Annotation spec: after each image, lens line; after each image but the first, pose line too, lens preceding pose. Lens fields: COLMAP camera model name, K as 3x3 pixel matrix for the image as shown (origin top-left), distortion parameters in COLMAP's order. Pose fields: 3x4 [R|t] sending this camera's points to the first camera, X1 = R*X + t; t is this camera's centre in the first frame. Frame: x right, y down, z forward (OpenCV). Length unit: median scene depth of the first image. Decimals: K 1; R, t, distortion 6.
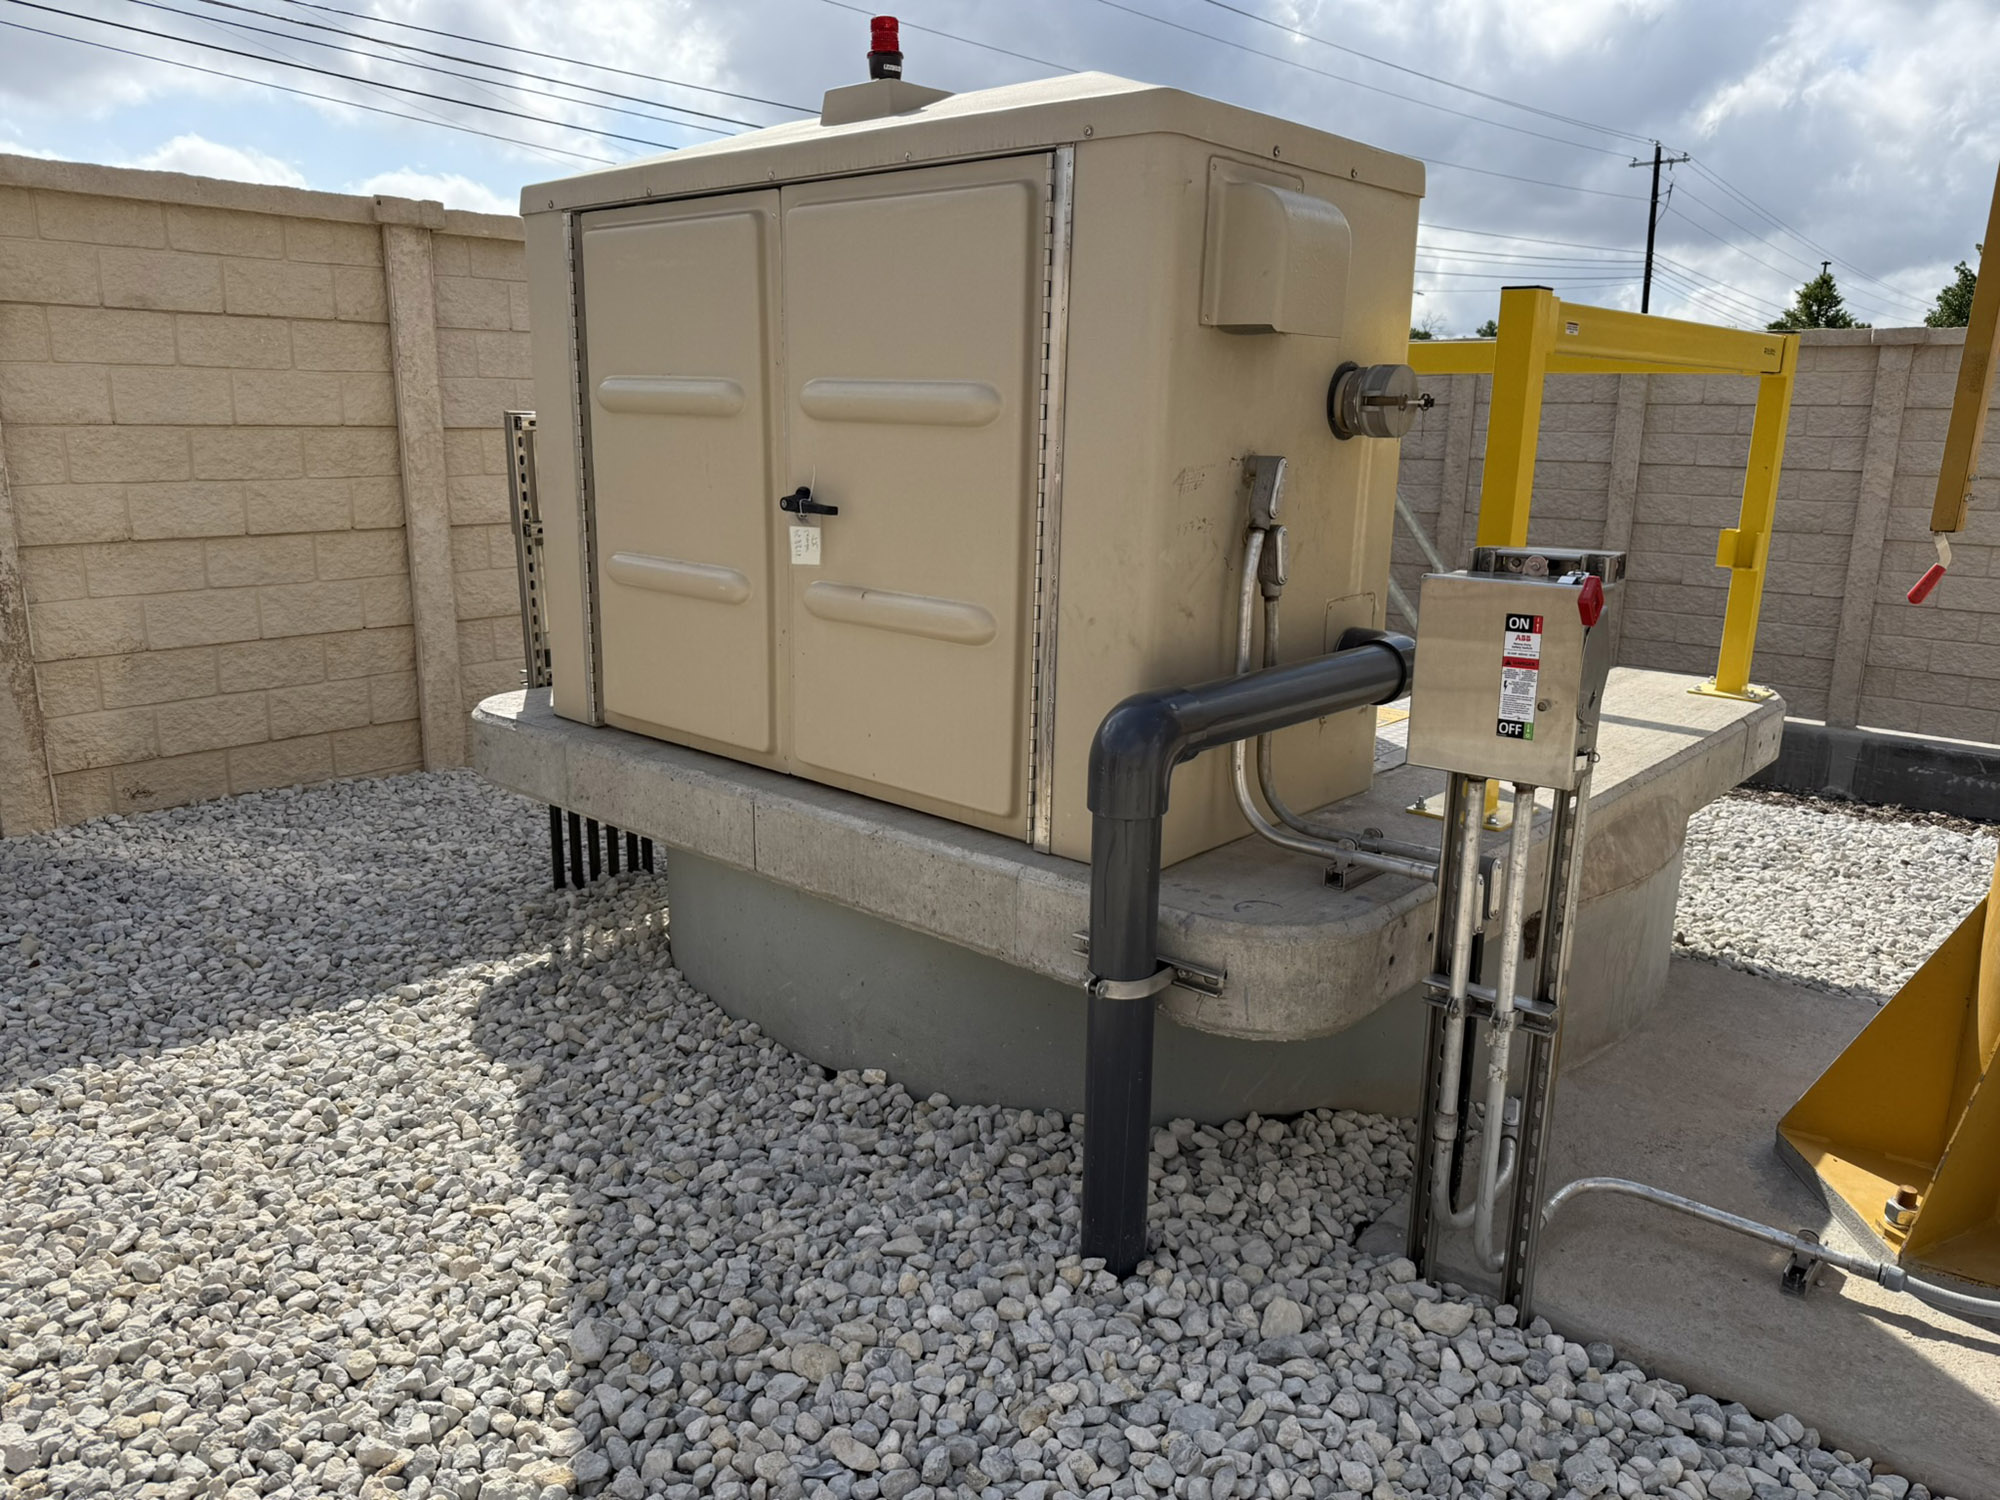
lens RADIAL K [[1410.9, 0, 1000.8], [0, 1410.9, 750.2], [0, 0, 1]] dist [0.025723, -0.014563]
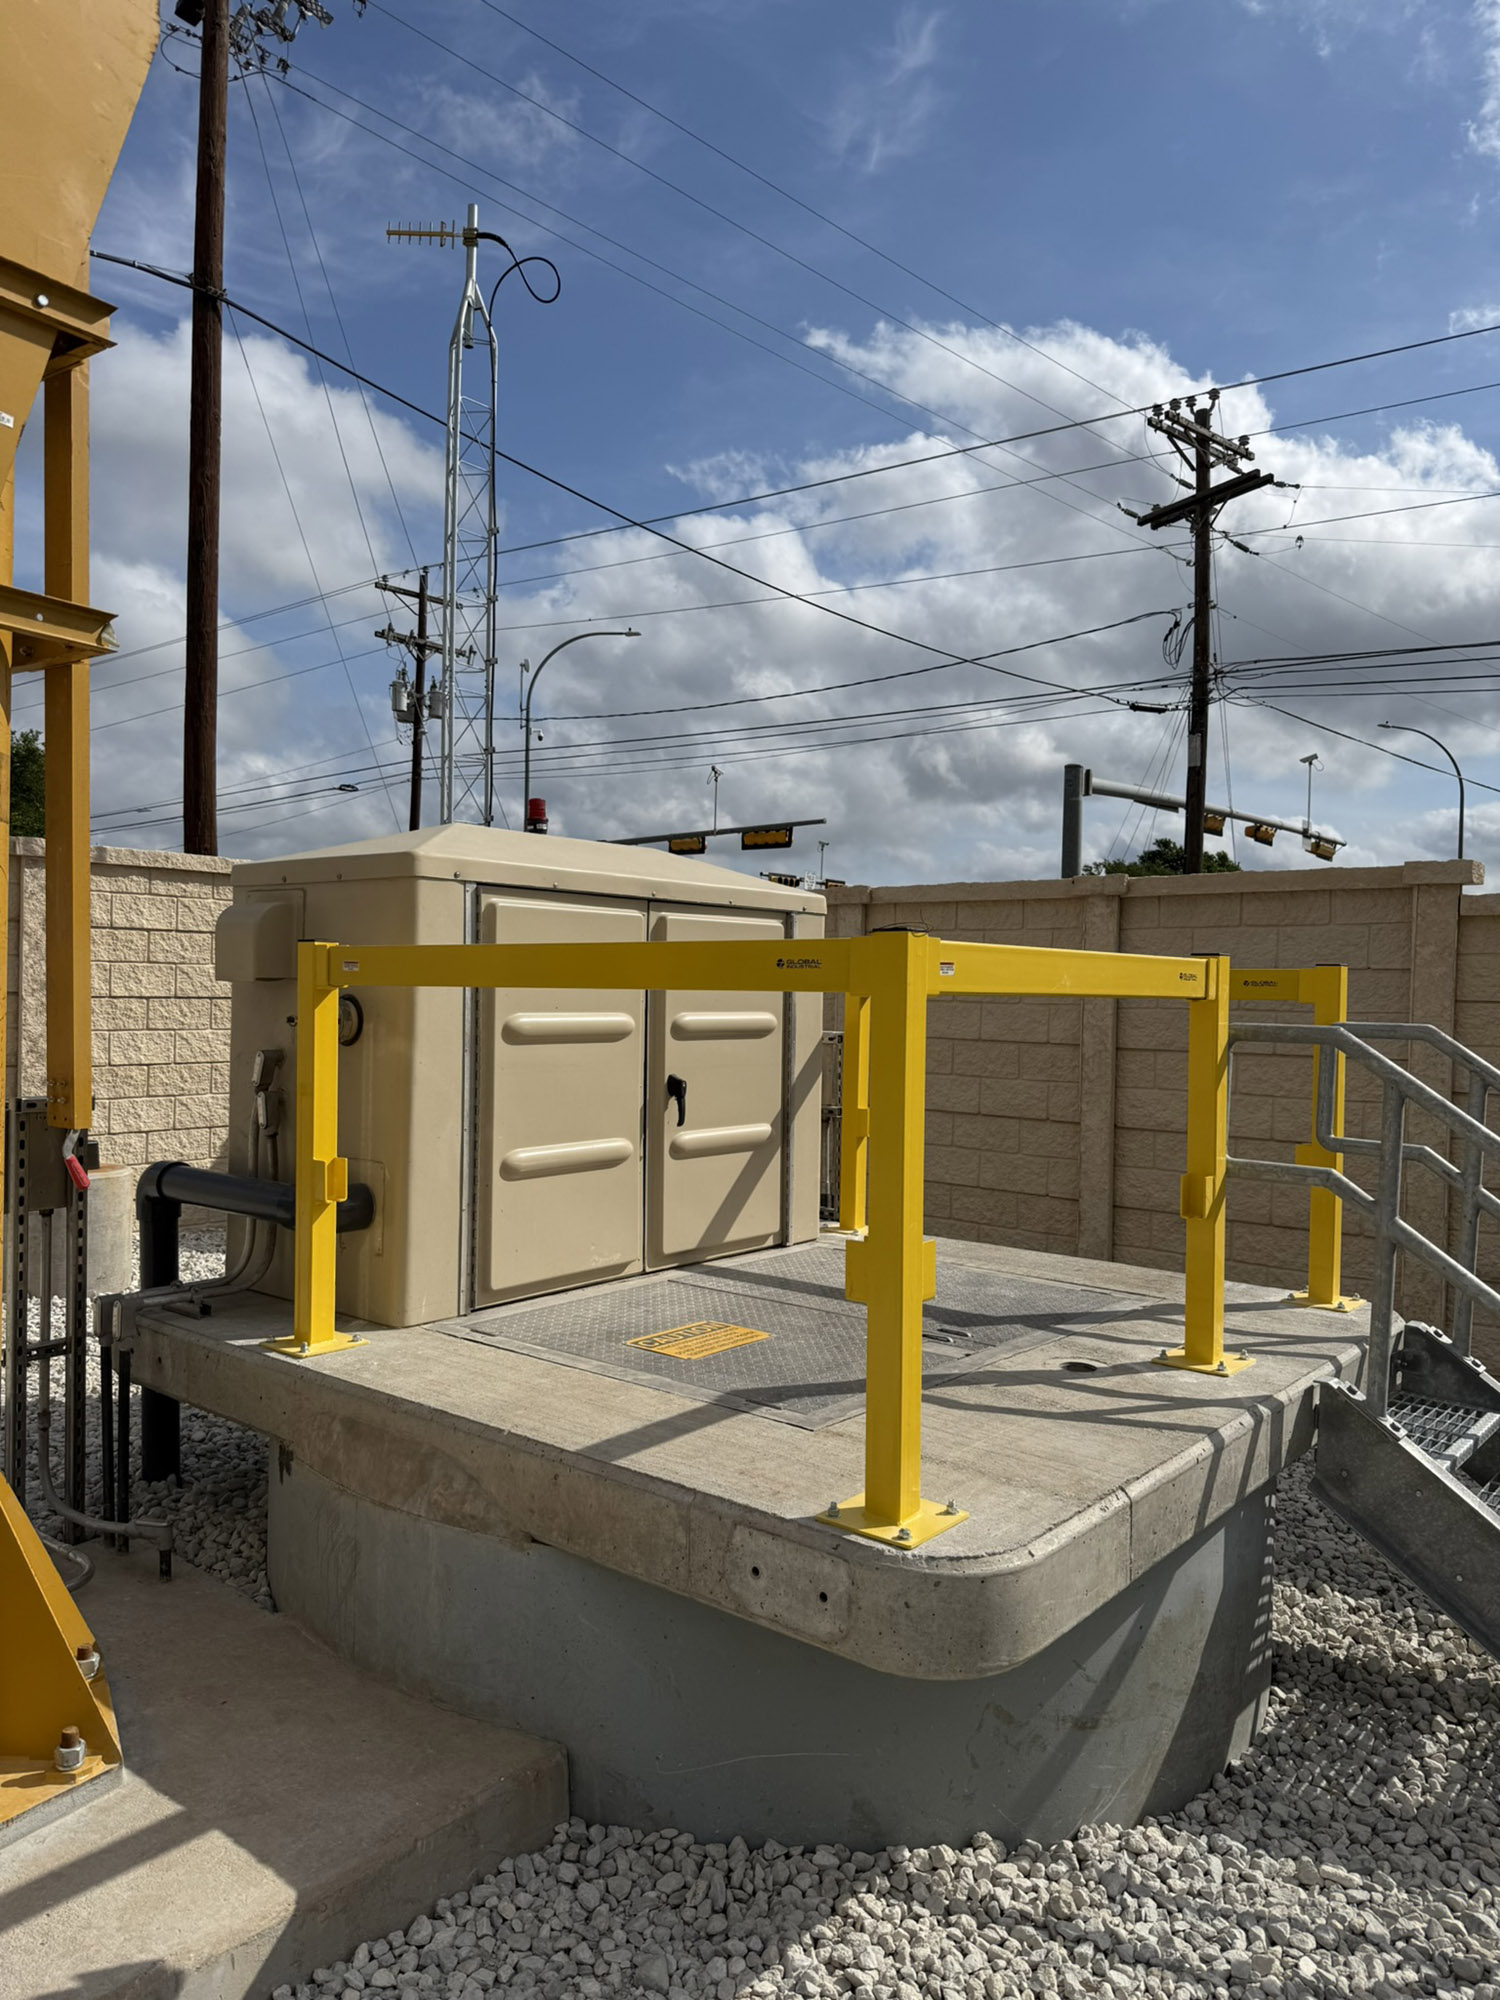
lens RADIAL K [[1410.9, 0, 753.1], [0, 1410.9, 1006.4], [0, 0, 1]] dist [0.025723, -0.014563]
pose [[0.038780, -0.000470, -0.999248, 0.892173], [-0.256578, 0.966467, -0.010412, -0.183717], [0.965745, 0.256789, 0.037359, 0.698986]]
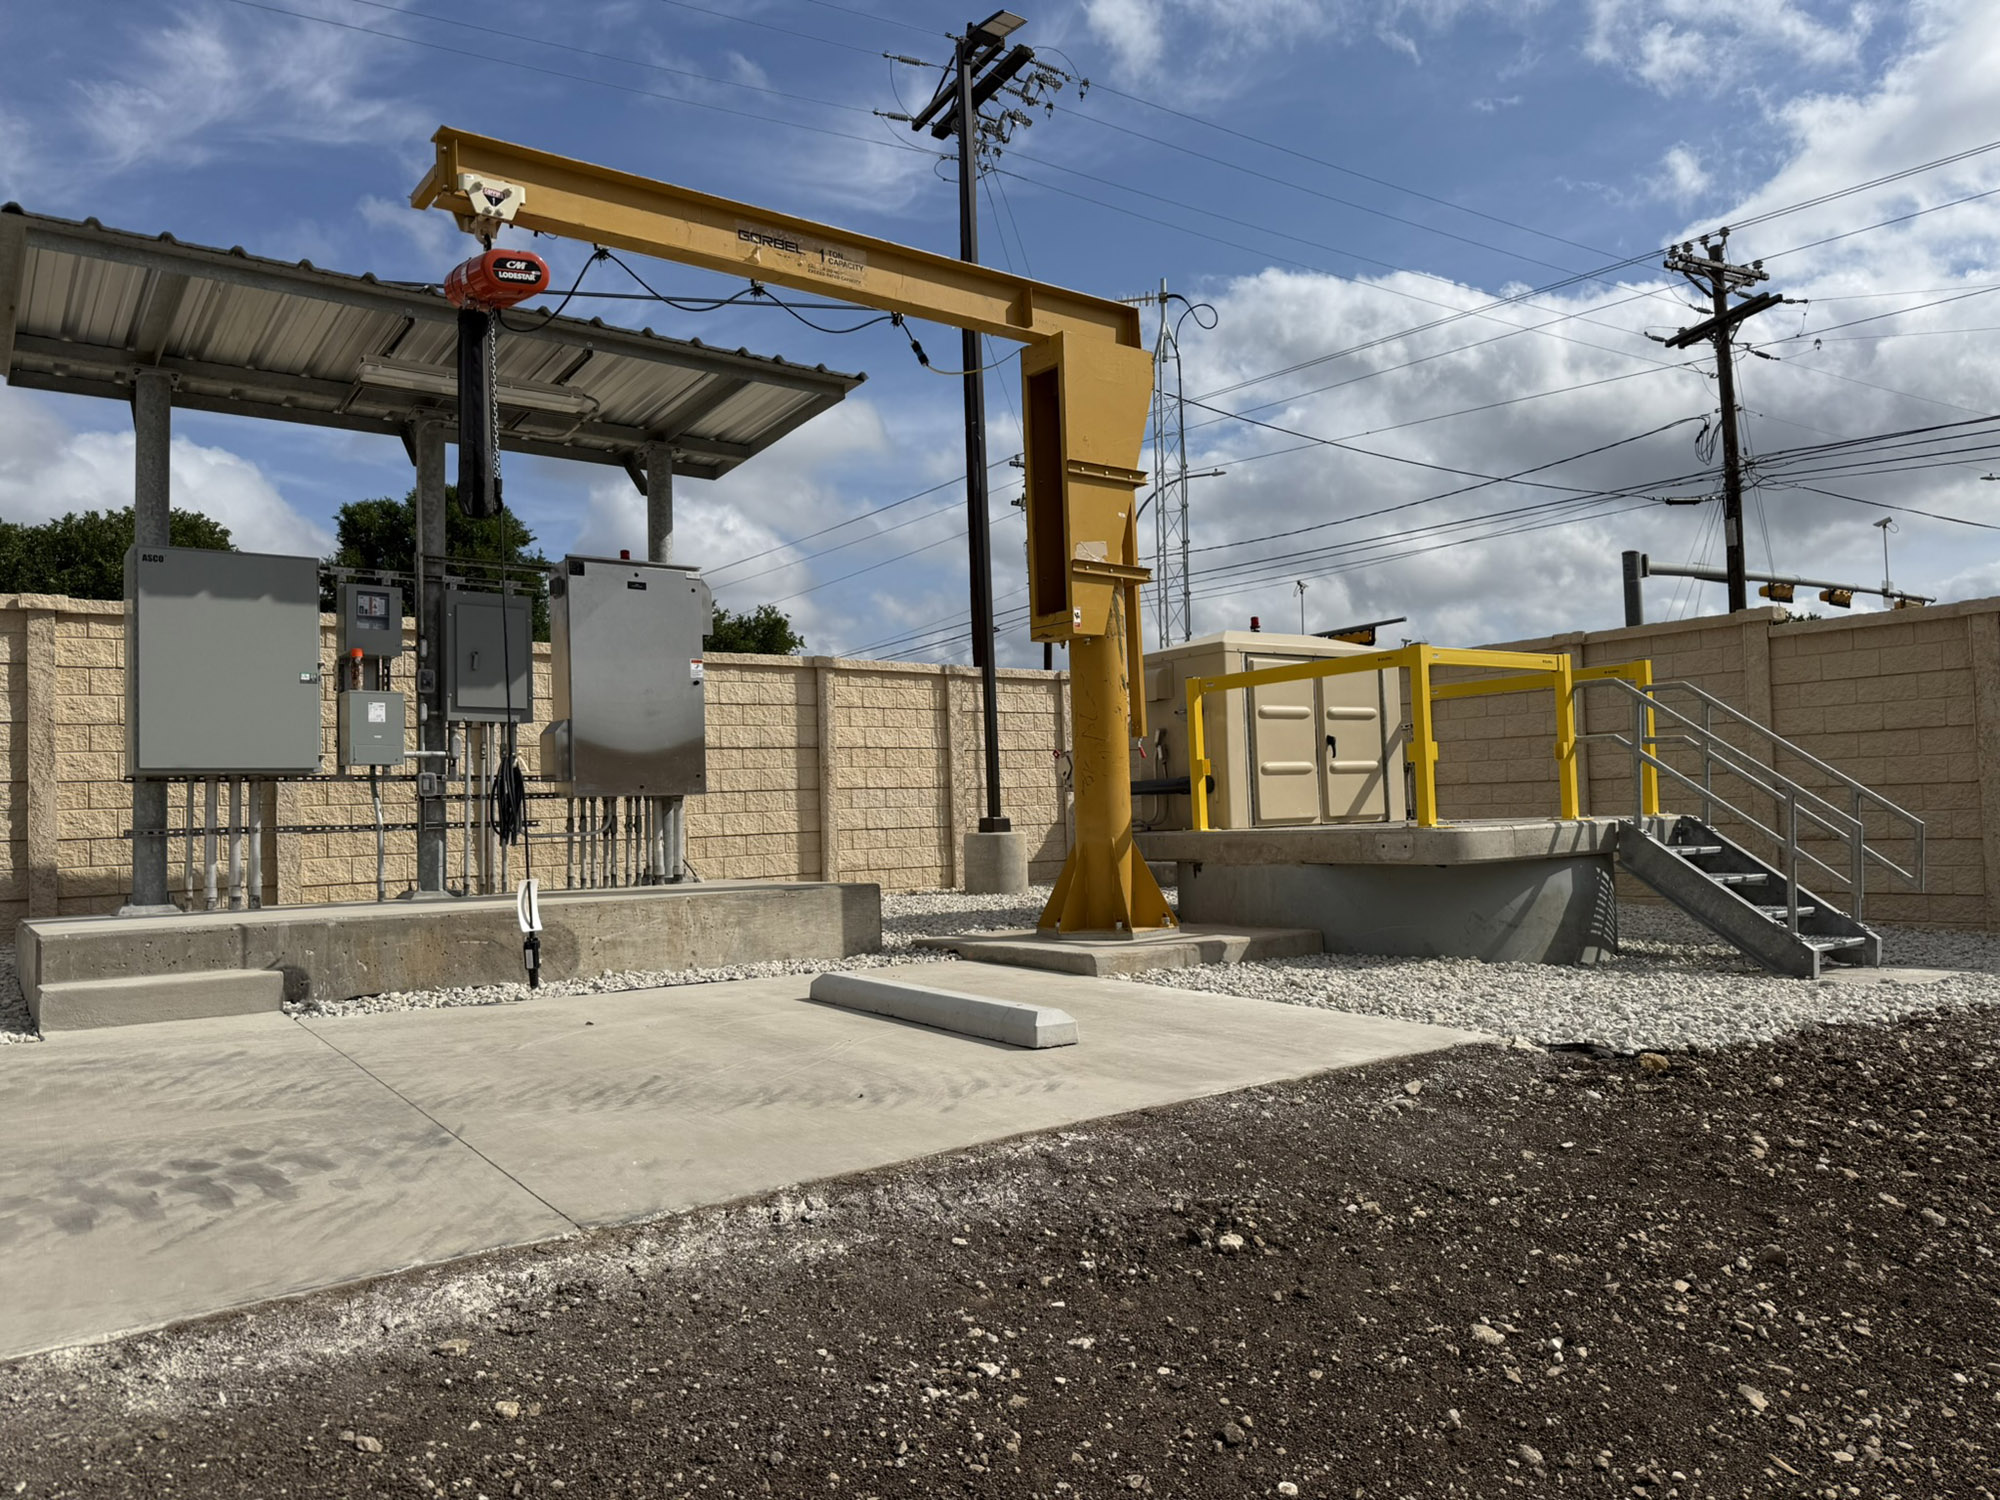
lens RADIAL K [[1410.9, 0, 991.3], [0, 1410.9, 739.6], [0, 0, 1]] dist [0.025723, -0.014563]
pose [[-0.204101, -0.055939, -0.977350, 2.104410], [-0.206513, 0.978359, -0.012870, 0.007590], [0.956920, 0.199209, -0.211236, 0.657456]]
